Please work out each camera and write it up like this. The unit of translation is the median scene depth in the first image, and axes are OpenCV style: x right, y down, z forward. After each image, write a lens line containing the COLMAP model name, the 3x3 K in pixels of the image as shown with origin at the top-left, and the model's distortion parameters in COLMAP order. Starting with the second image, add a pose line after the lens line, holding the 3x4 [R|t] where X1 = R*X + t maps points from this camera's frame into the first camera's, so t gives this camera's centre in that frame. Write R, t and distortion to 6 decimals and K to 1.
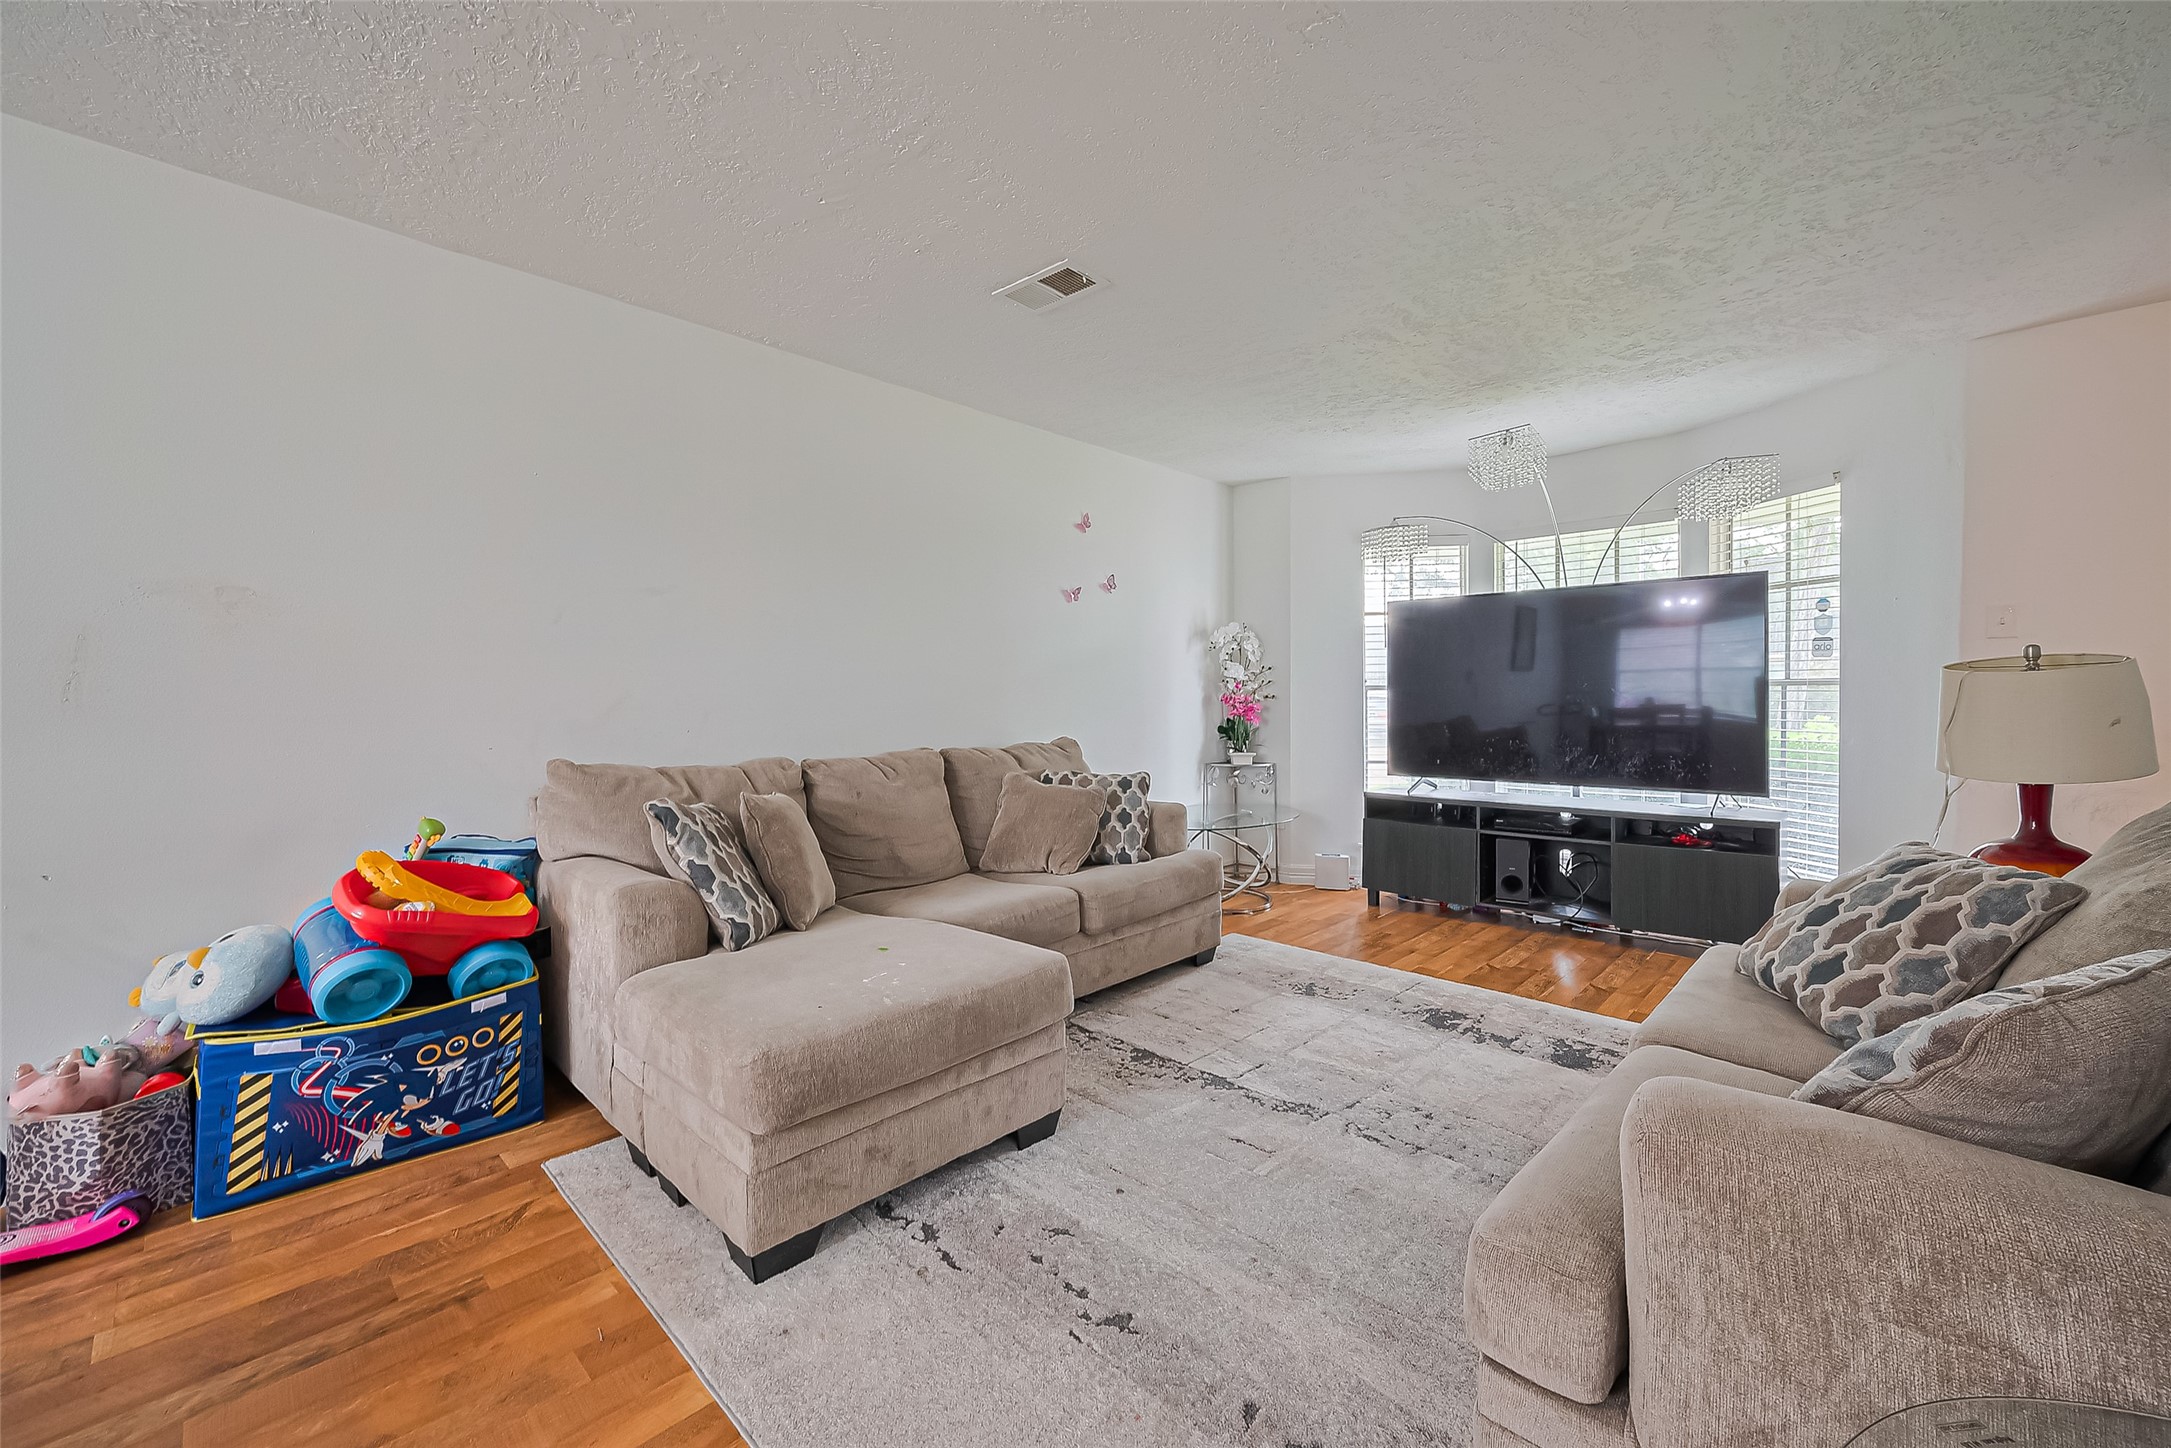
lens RADIAL K [[881.3, 0, 1068.6], [0, 881.3, 684.6], [0, 0, 1]] dist [-0.000083, 0.000436]
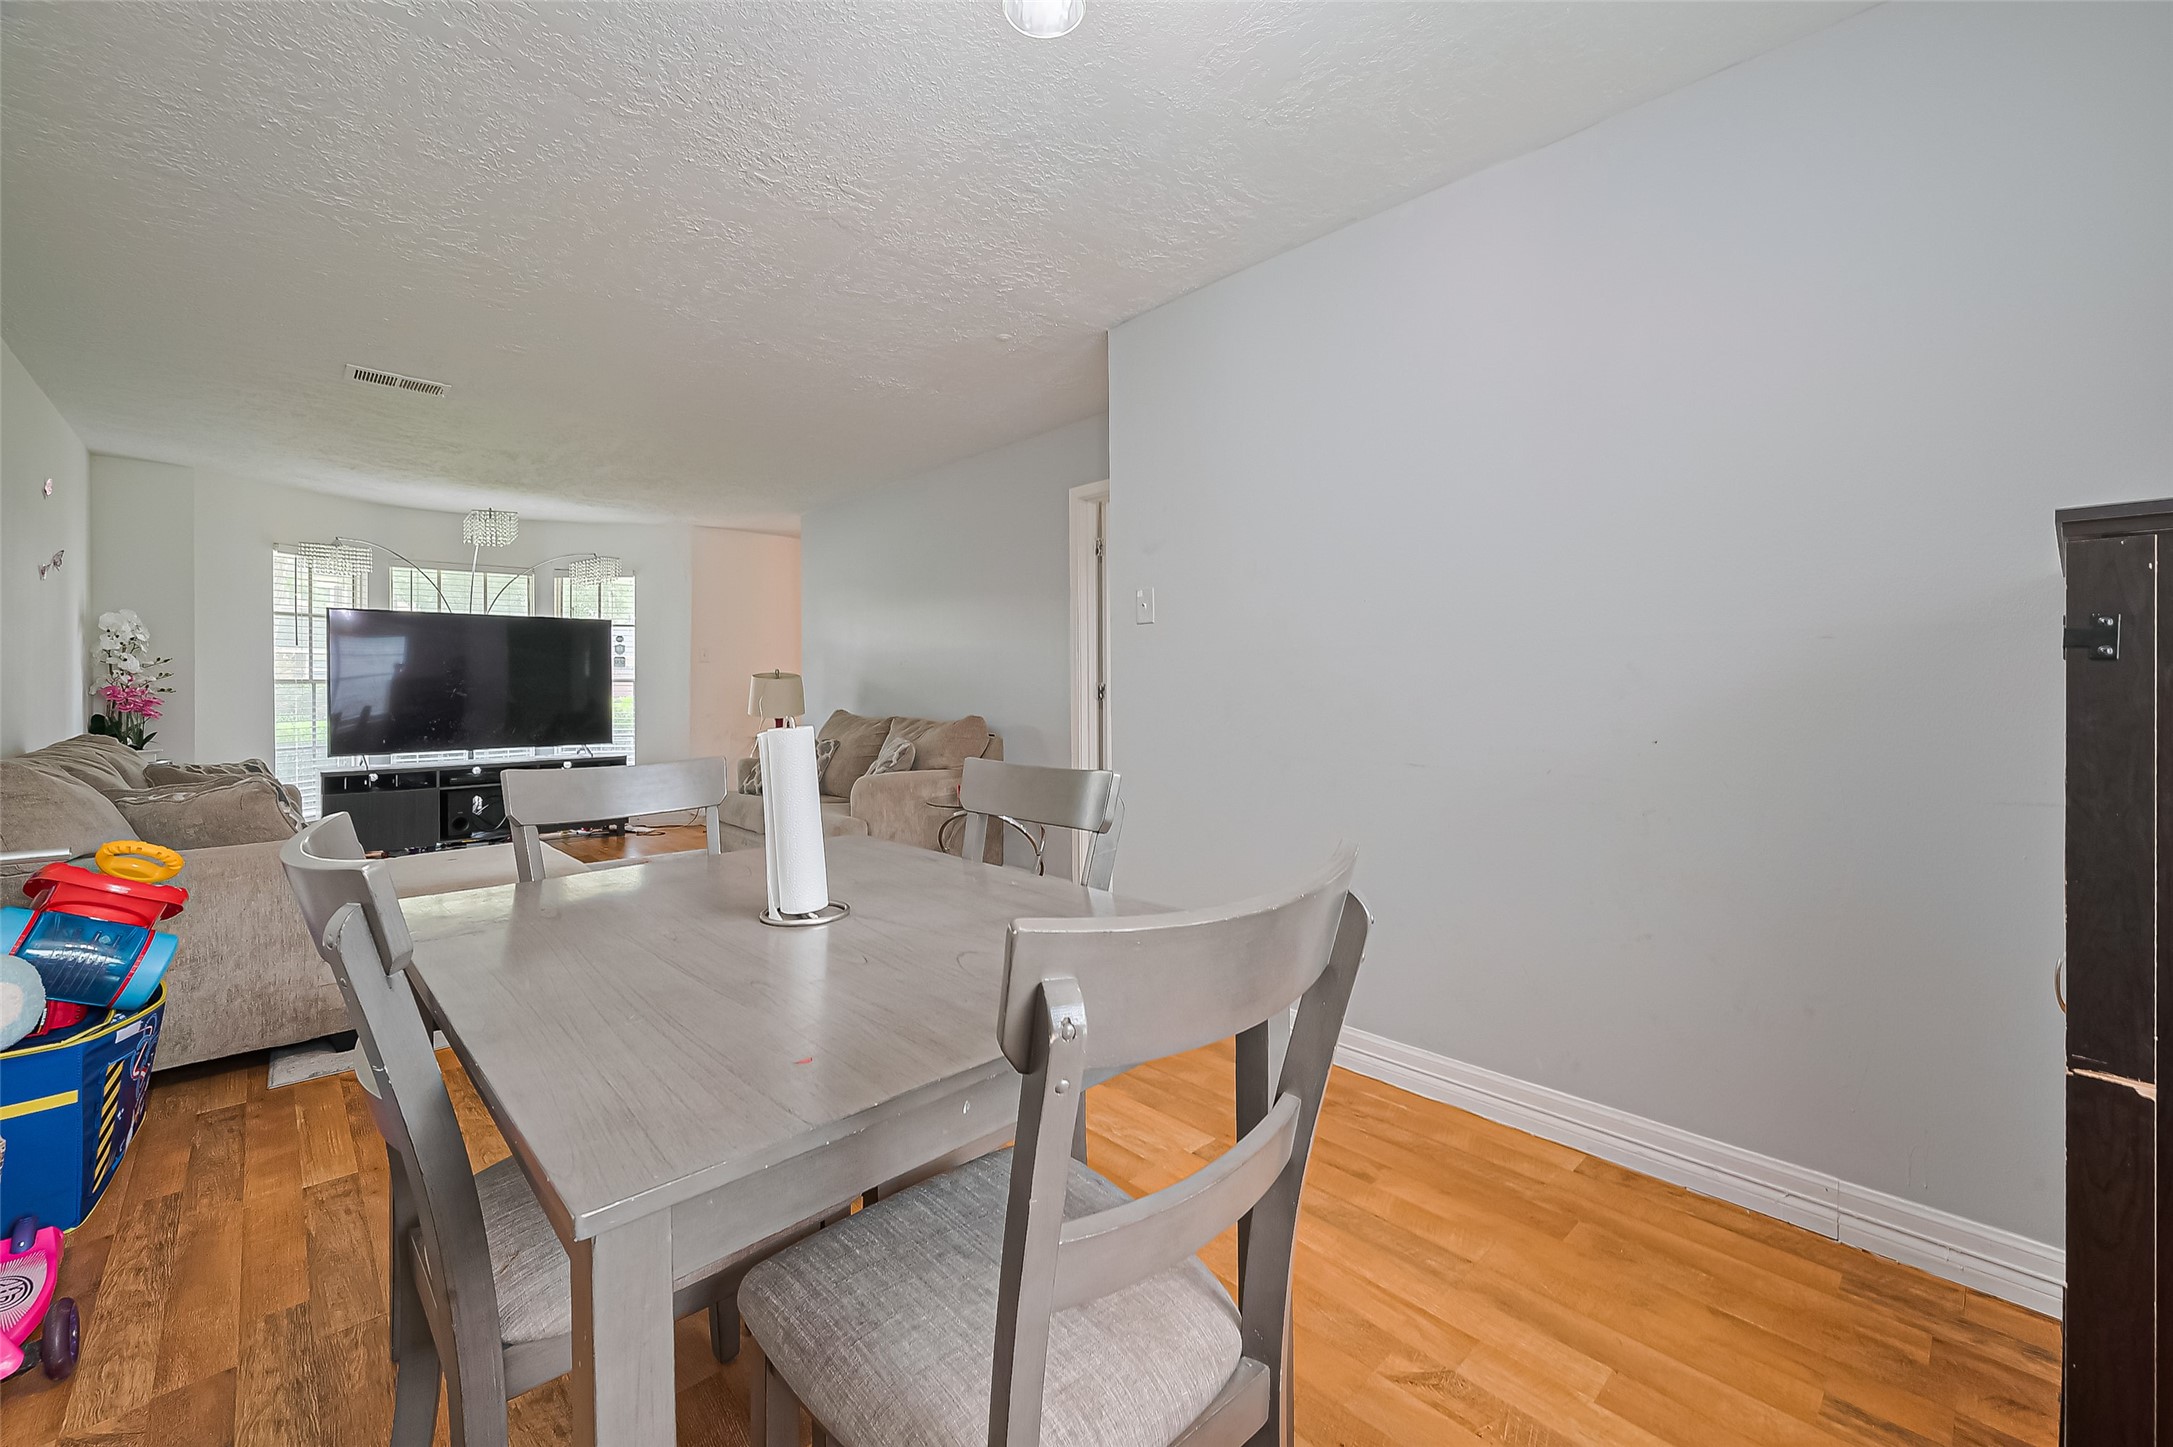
lens RADIAL K [[882.2, 0, 1087.3], [0, 882.2, 712.4], [0, 0, 1]] dist [-0.000083, 0.000436]
pose [[0.051397, -0.027620, 0.998296, -0.992322], [-0.007830, 0.999576, 0.028058, 0.002728], [-0.998648, -0.009259, 0.051159, -0.082148]]
